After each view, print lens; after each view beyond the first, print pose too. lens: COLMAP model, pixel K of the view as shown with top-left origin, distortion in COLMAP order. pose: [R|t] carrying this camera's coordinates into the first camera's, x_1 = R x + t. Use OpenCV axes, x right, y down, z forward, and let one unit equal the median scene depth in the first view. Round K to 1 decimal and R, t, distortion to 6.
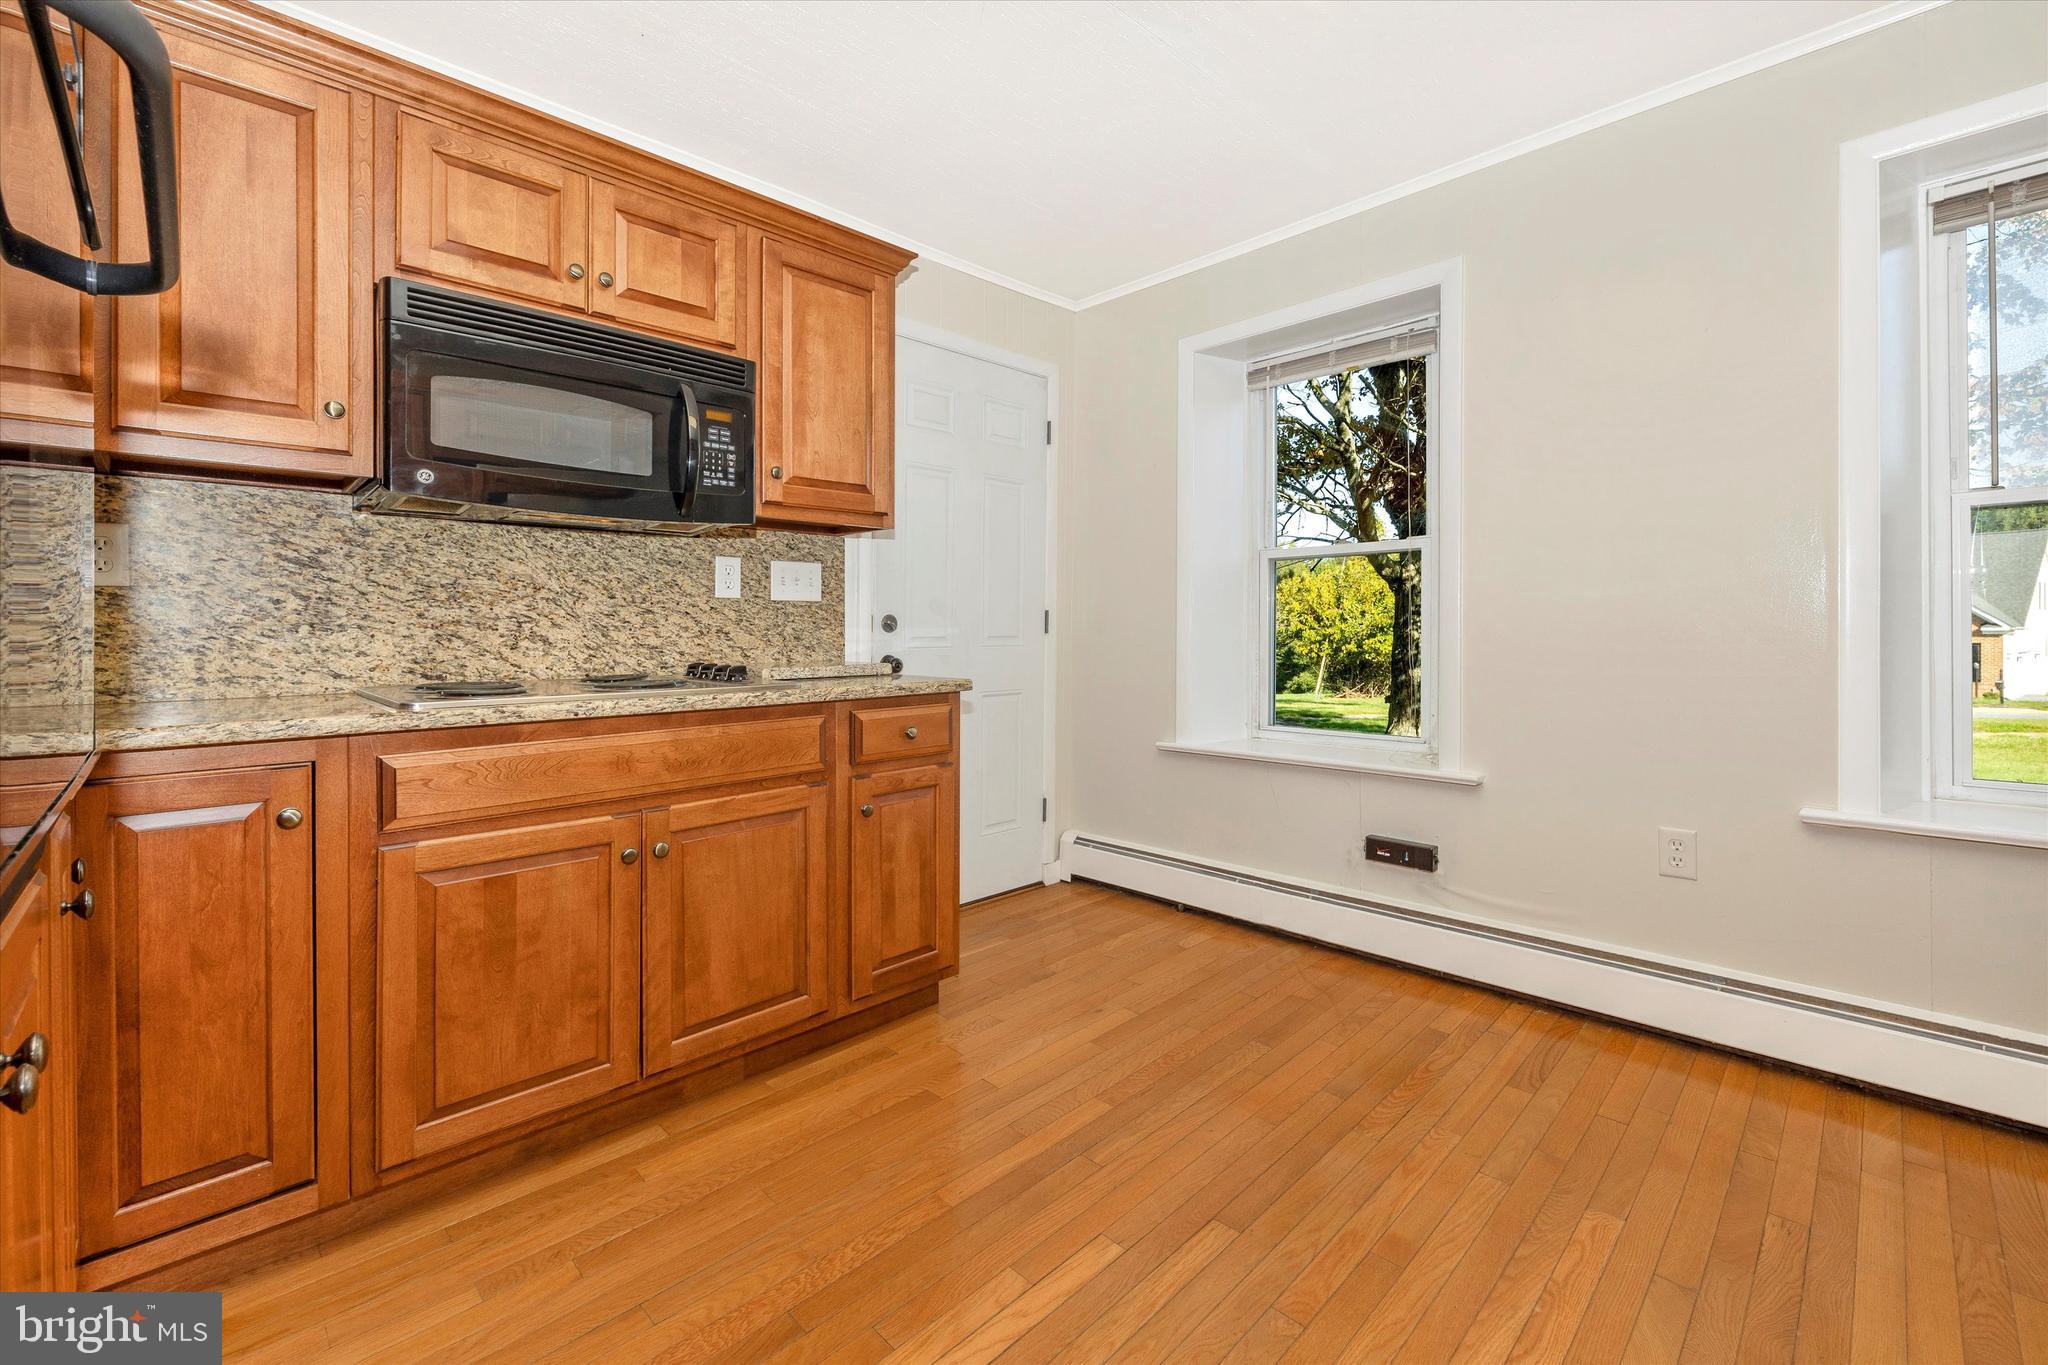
lens RADIAL K [[846.8, 0, 1021.7], [0, 846.8, 643.8], [0, 0, 1]] dist [-0.000848, -0.000299]
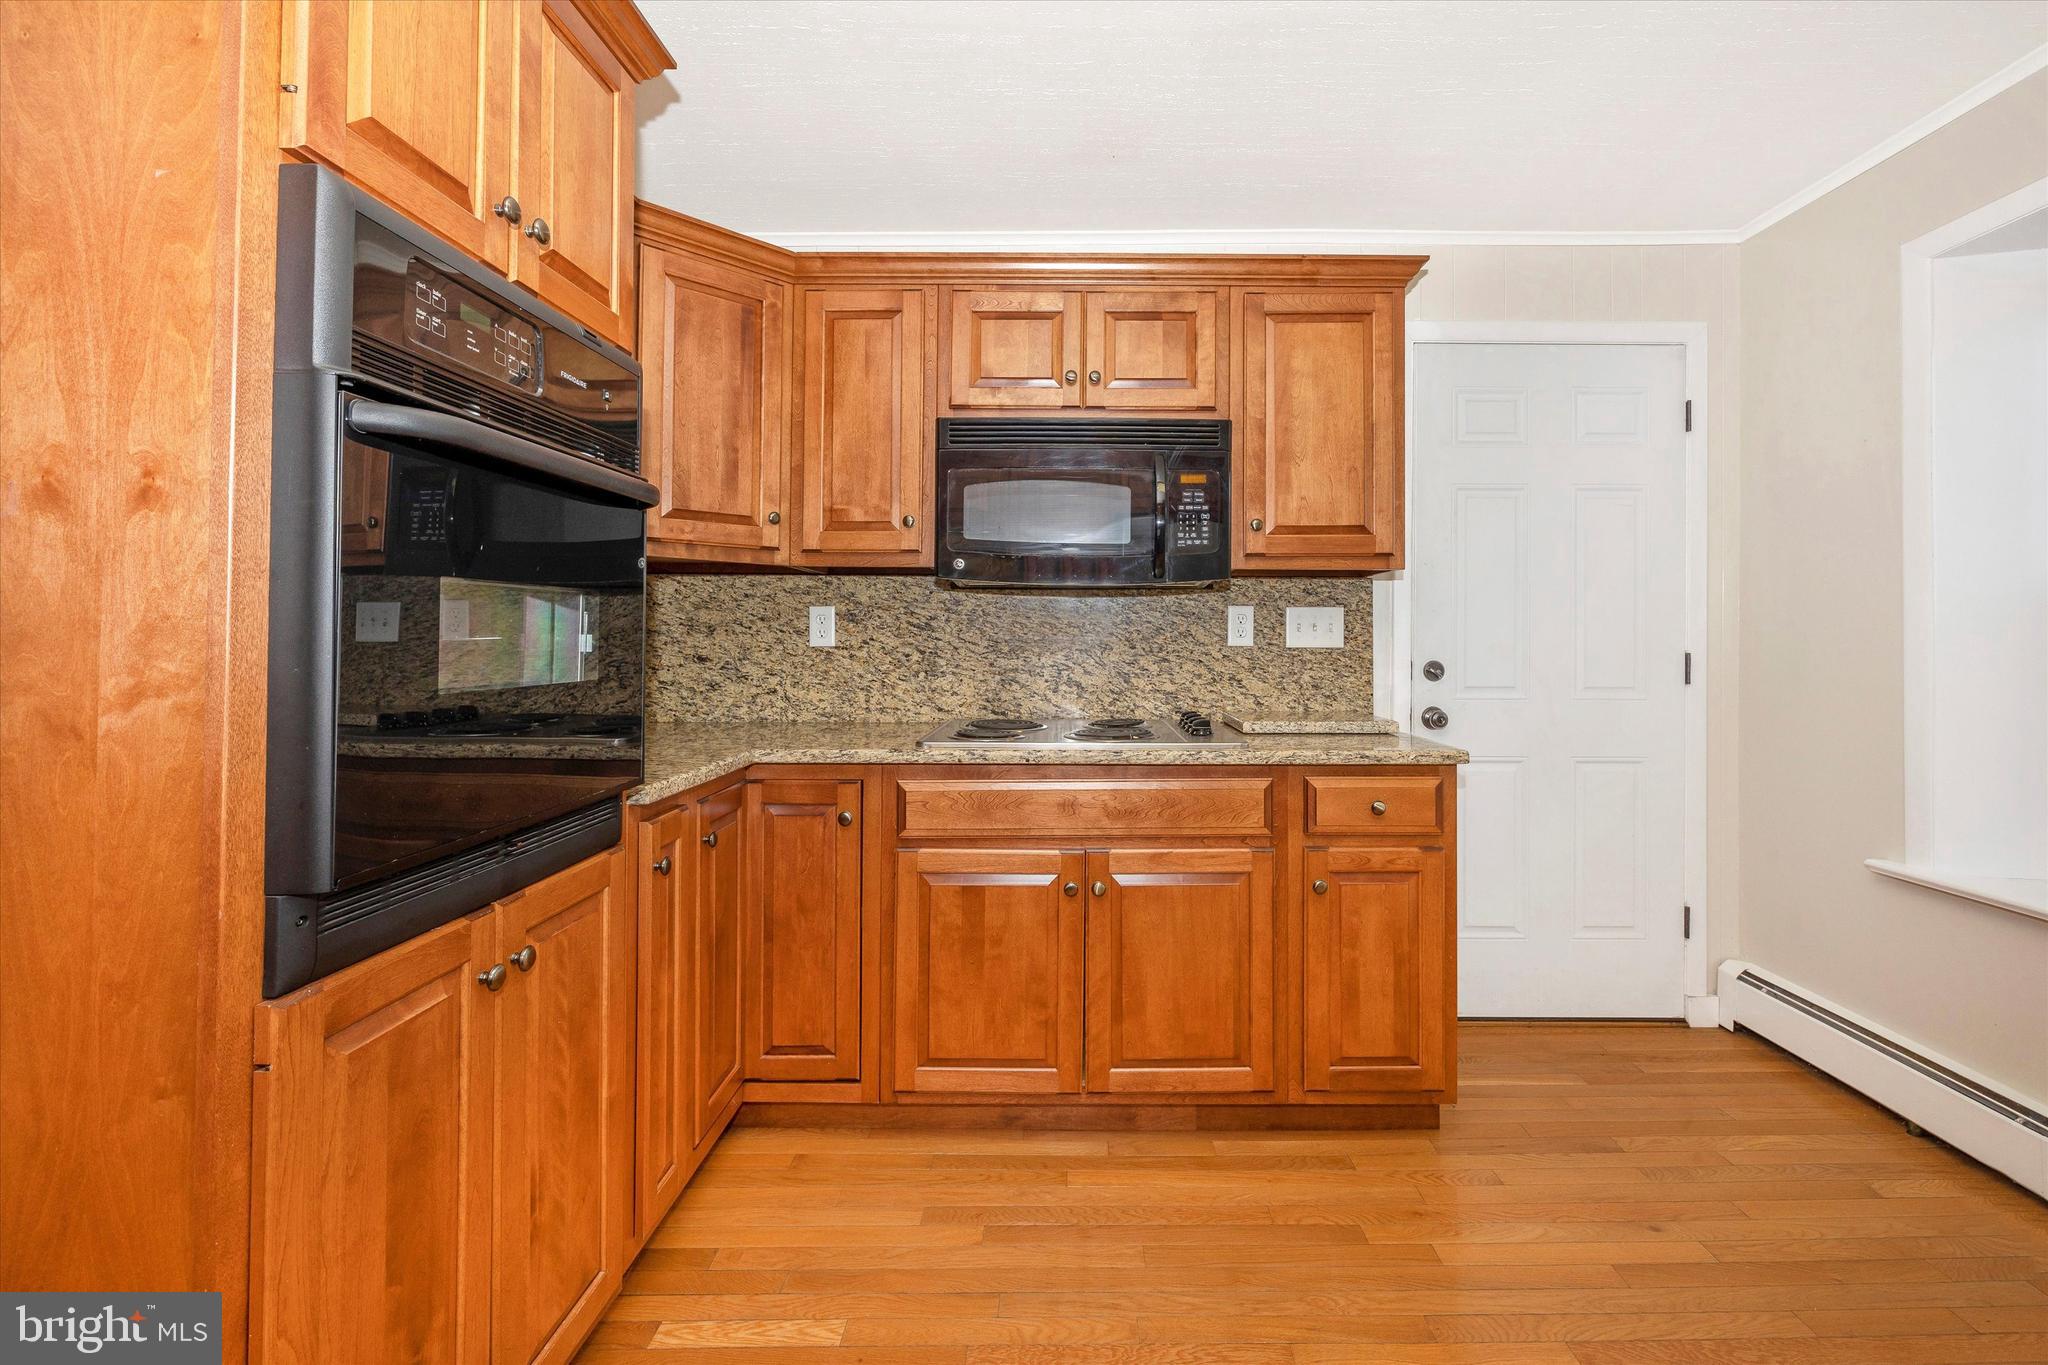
lens RADIAL K [[846.8, 0, 1021.7], [0, 846.8, 643.8], [0, 0, 1]] dist [-0.000848, -0.000299]
pose [[0.723259, 0.000159, -0.690576, 0.214613], [-0.017552, 0.999681, -0.018152, -0.043674], [0.690353, 0.025250, 0.723032, 0.105258]]
